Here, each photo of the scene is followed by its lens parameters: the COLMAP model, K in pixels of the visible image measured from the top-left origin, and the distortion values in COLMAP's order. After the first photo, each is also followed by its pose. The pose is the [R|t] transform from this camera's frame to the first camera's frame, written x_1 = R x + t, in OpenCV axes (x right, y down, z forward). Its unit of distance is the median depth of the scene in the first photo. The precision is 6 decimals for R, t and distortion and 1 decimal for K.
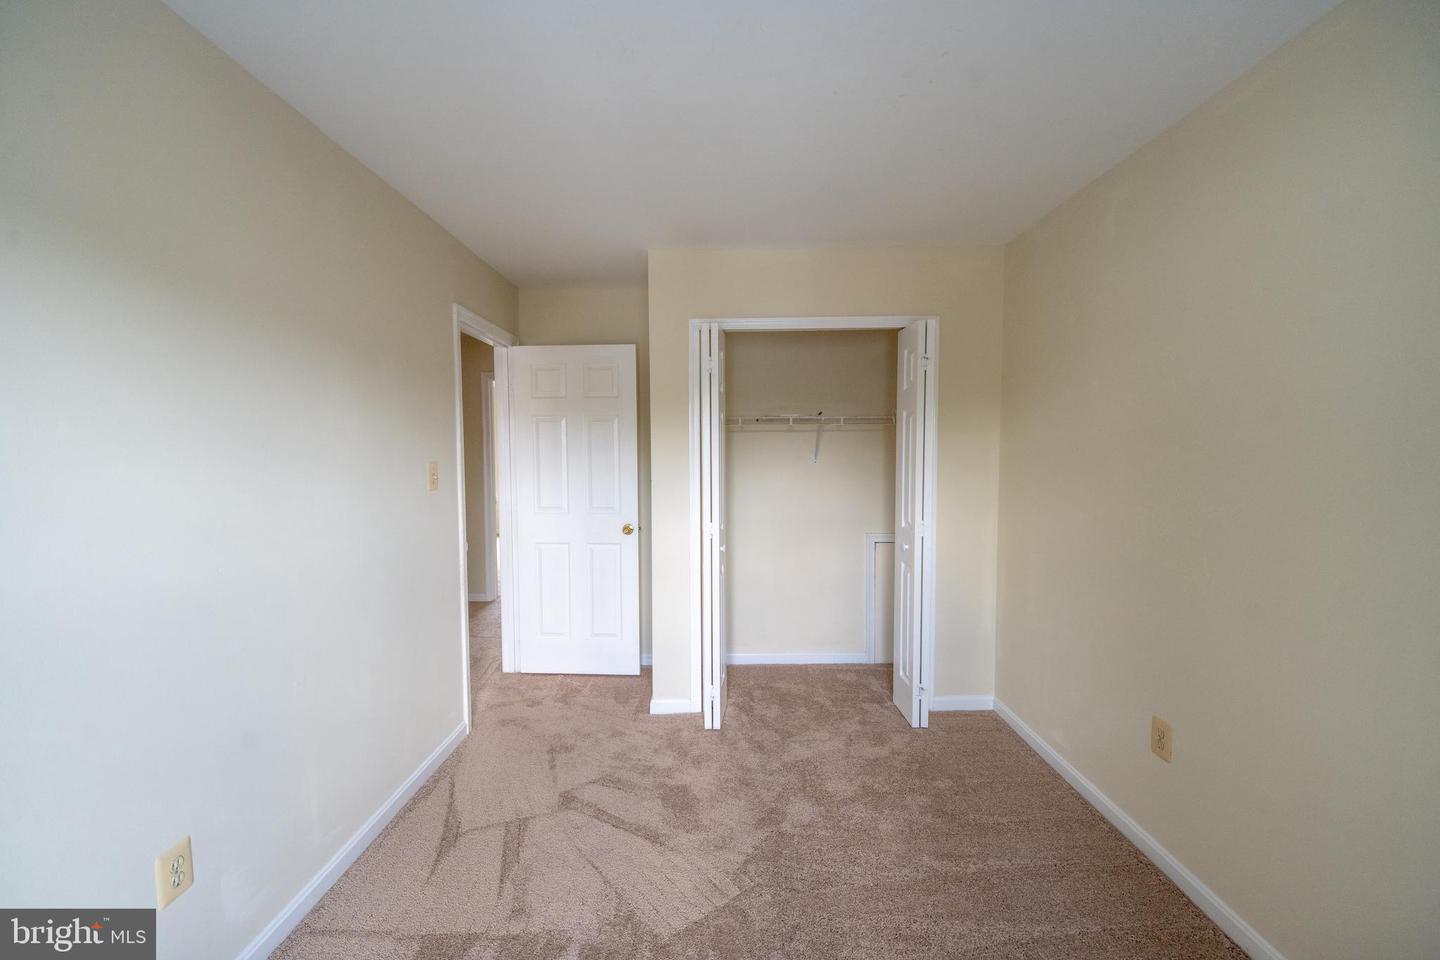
lens RADIAL K [[603.0, 0, 715.1], [0, 603.0, 479.7], [0, 0, 1]] dist [0.034381, -0.033093]
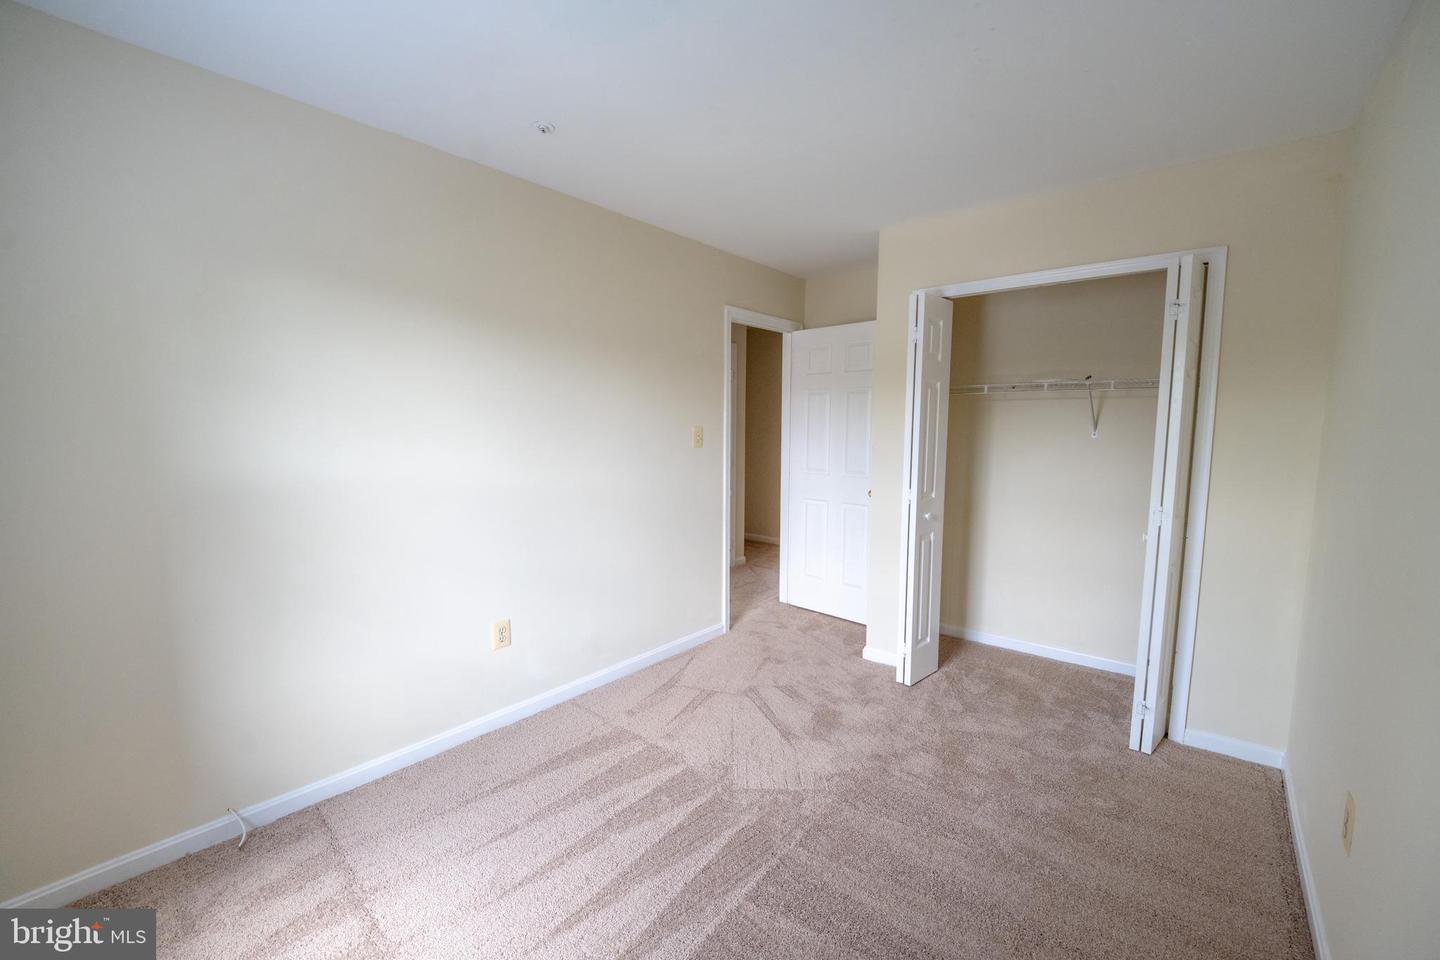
lens RADIAL K [[603.0, 0, 715.1], [0, 603.0, 479.7], [0, 0, 1]] dist [0.034381, -0.033093]
pose [[0.760550, 0.068790, -0.645624, 0.393108], [-0.041789, 0.997496, 0.057054, 0.010167], [0.647933, -0.016413, 0.761521, -0.011229]]
